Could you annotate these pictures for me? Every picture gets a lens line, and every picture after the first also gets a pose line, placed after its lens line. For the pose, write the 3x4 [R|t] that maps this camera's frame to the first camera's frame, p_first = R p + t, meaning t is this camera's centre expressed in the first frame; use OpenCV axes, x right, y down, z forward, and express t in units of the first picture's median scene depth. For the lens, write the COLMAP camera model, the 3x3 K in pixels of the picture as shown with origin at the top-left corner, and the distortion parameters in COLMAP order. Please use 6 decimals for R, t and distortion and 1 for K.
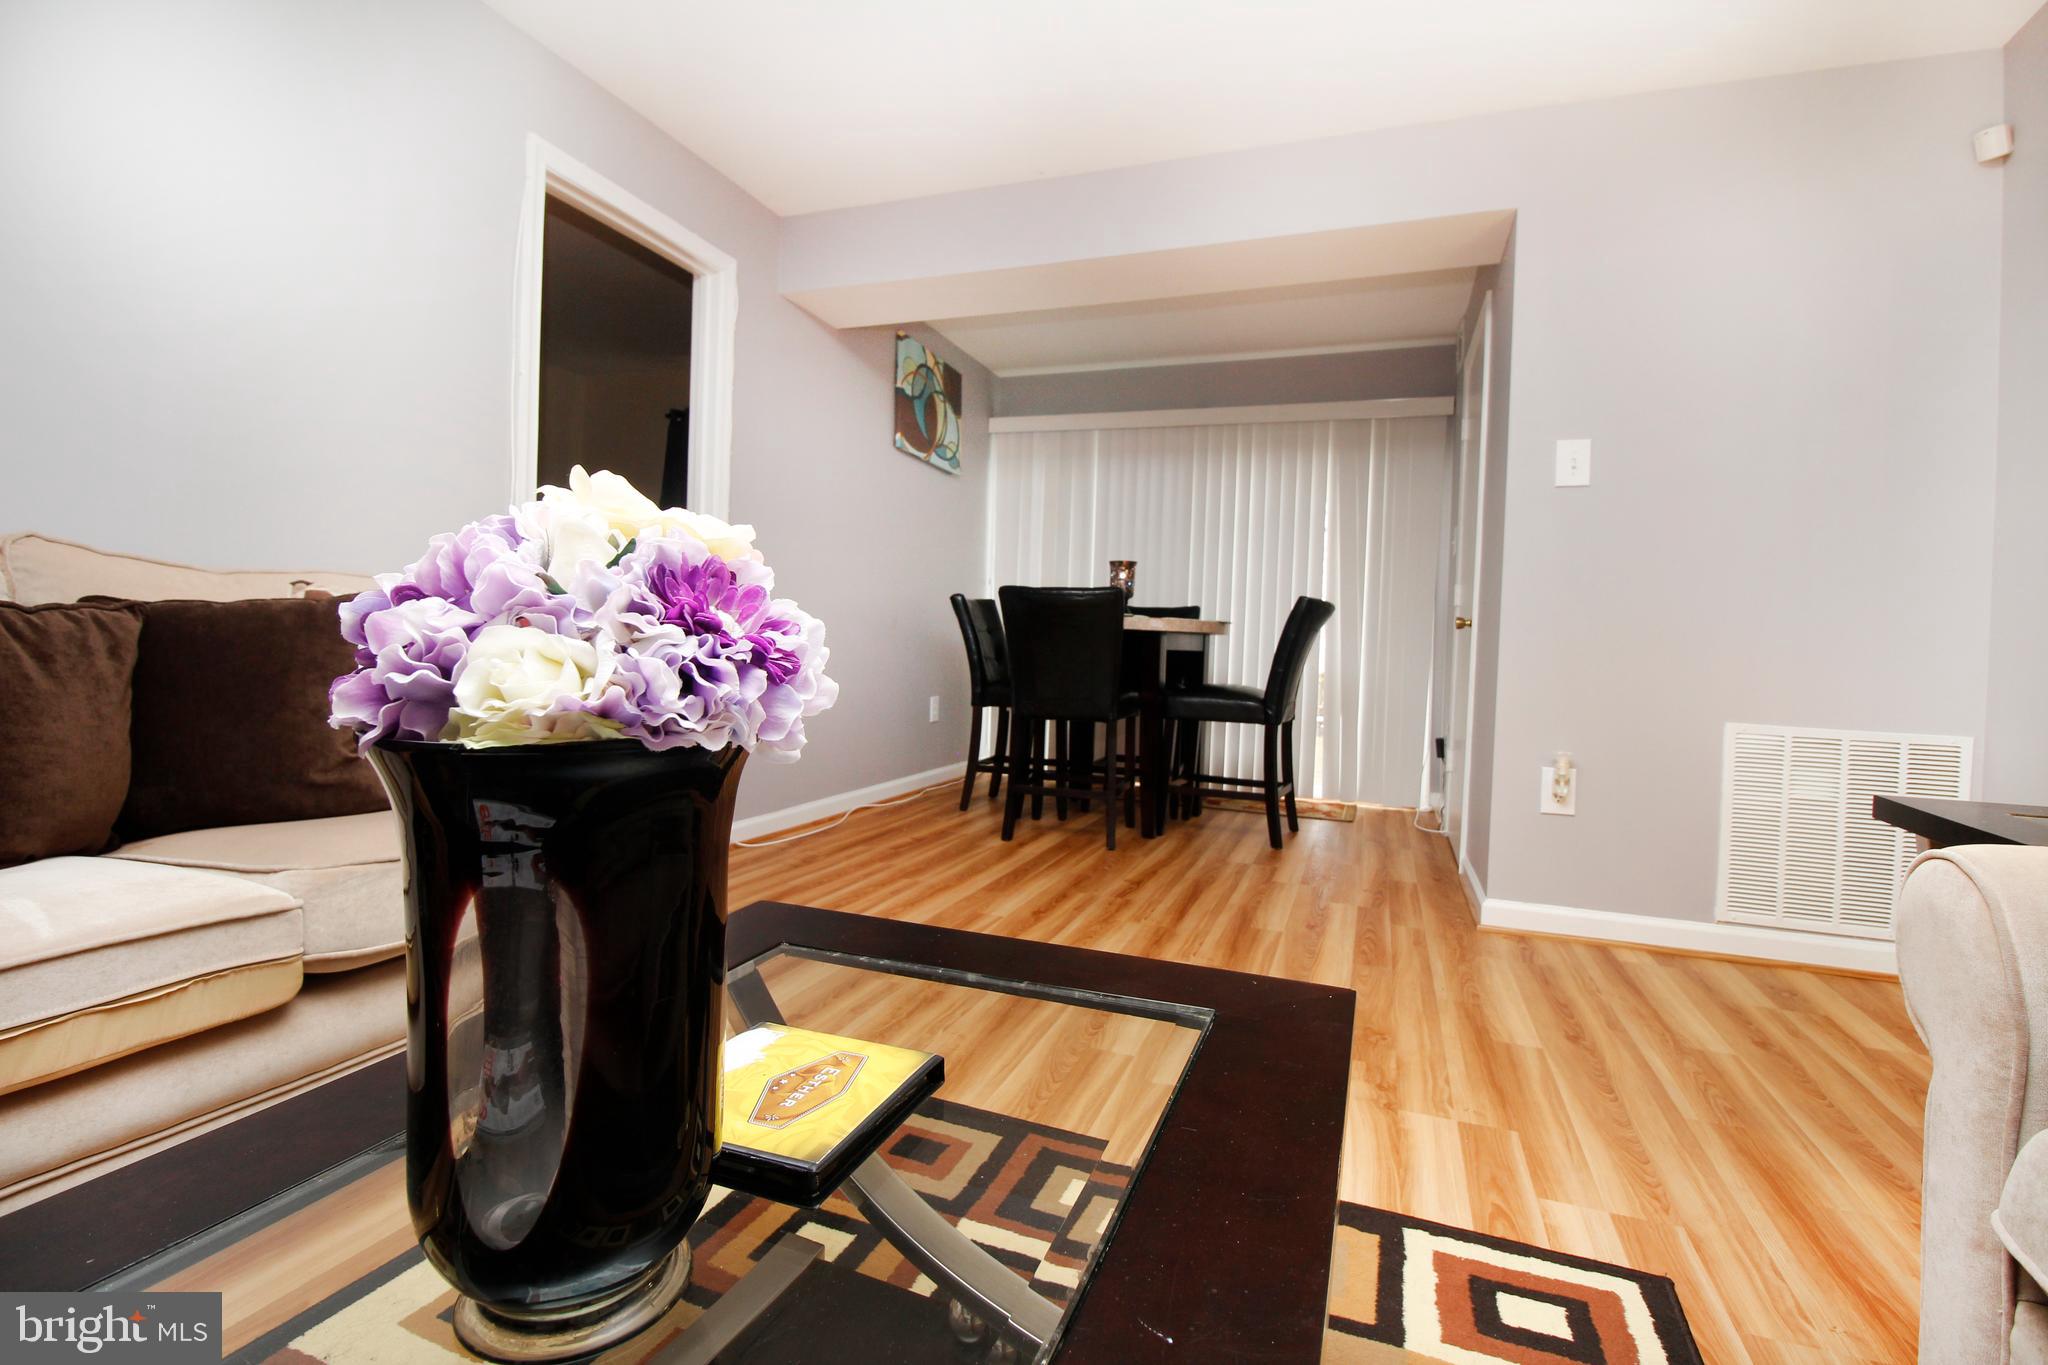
lens RADIAL K [[947.0, 0, 1025.9], [0, 947.0, 657.8], [0, 0, 1]] dist [0.001184, -0.013738]
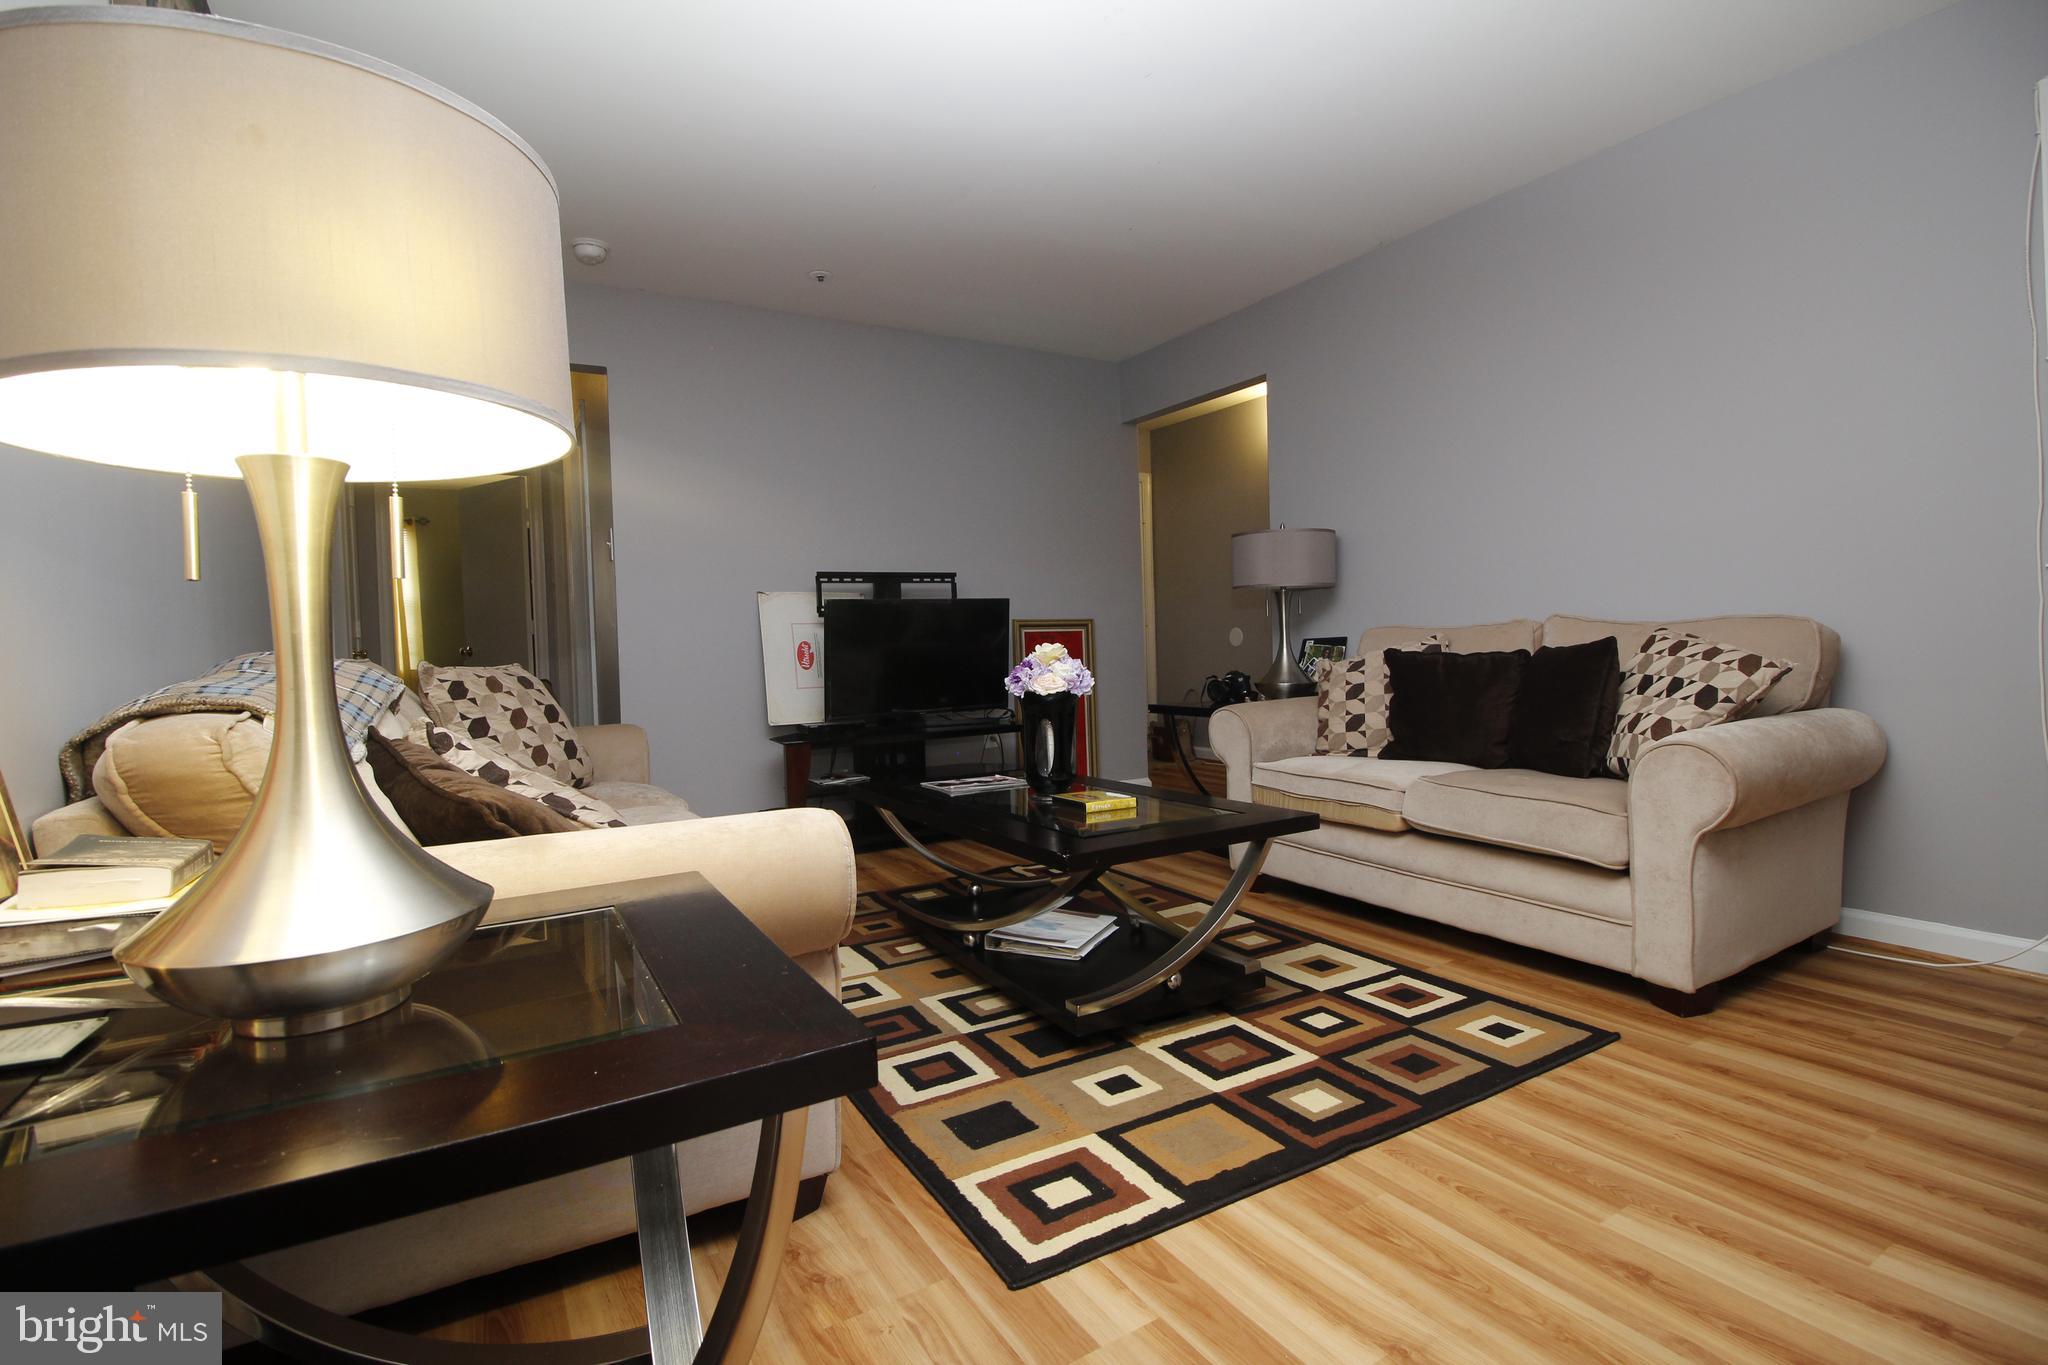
lens RADIAL K [[947.0, 0, 1025.9], [0, 947.0, 657.8], [0, 0, 1]] dist [0.001184, -0.013738]
pose [[-0.618939, -0.004151, -0.785428, 1.144990], [-0.012674, 0.999909, 0.004703, -0.041949], [0.785337, 0.012866, -0.618935, 1.253242]]
